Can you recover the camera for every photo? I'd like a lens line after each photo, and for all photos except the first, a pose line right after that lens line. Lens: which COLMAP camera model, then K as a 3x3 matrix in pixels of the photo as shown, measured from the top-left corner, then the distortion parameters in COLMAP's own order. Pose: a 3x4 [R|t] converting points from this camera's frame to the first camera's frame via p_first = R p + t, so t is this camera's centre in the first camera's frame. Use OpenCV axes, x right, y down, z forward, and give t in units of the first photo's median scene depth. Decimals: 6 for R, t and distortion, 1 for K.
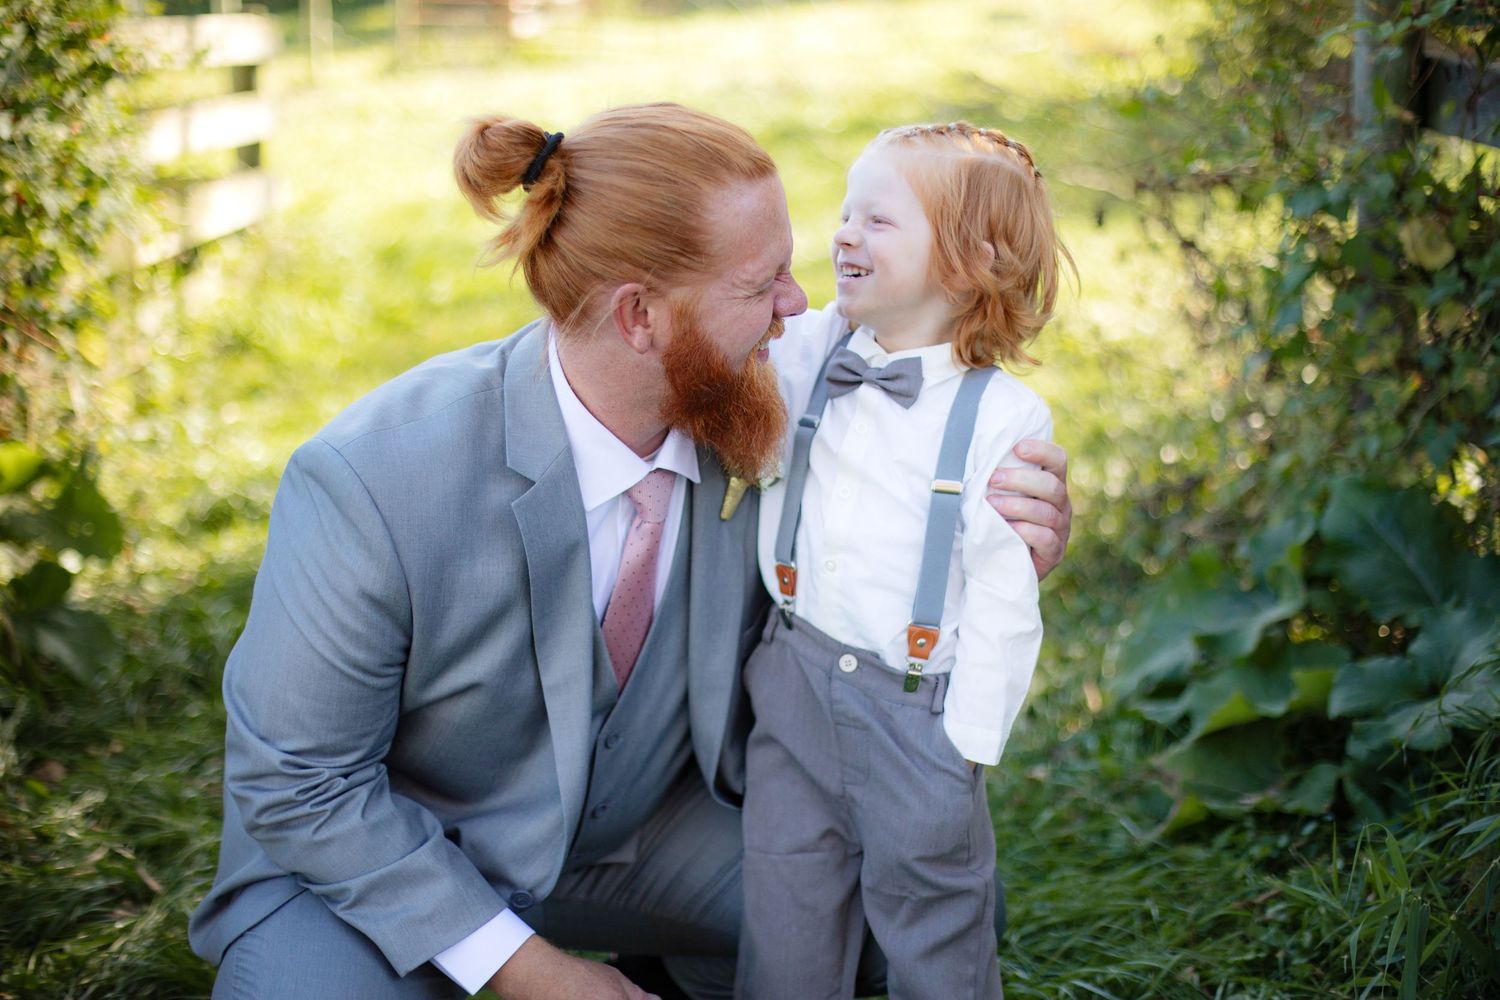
lens RADIAL K [[2280.1, 0, 750.0], [0, 2280.1, 500.0], [0, 0, 1]] dist [-0.151082, 0.119368]
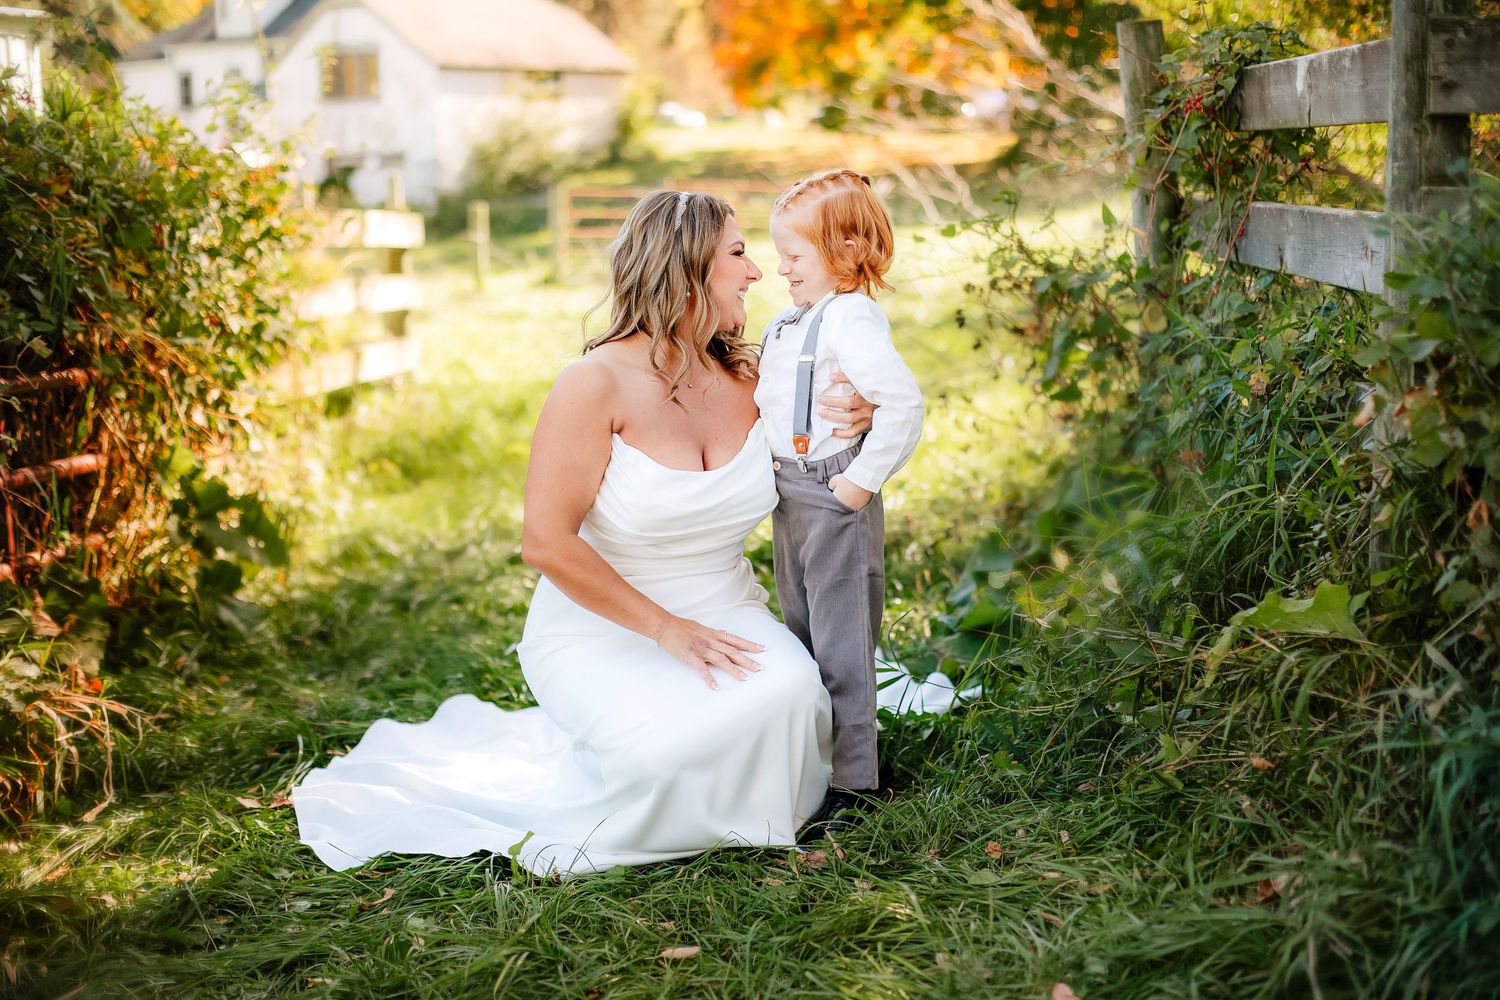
lens RADIAL K [[2237.0, 0, 750.0], [0, 2237.0, 500.0], [0, 0, 1]] dist [-0.103451, 0.043766]
pose [[0.997230, -0.001117, -0.074373, 0.098868], [-0.006073, 0.995326, -0.096378, 0.097286], [0.074133, 0.096563, 0.992562, -0.299748]]
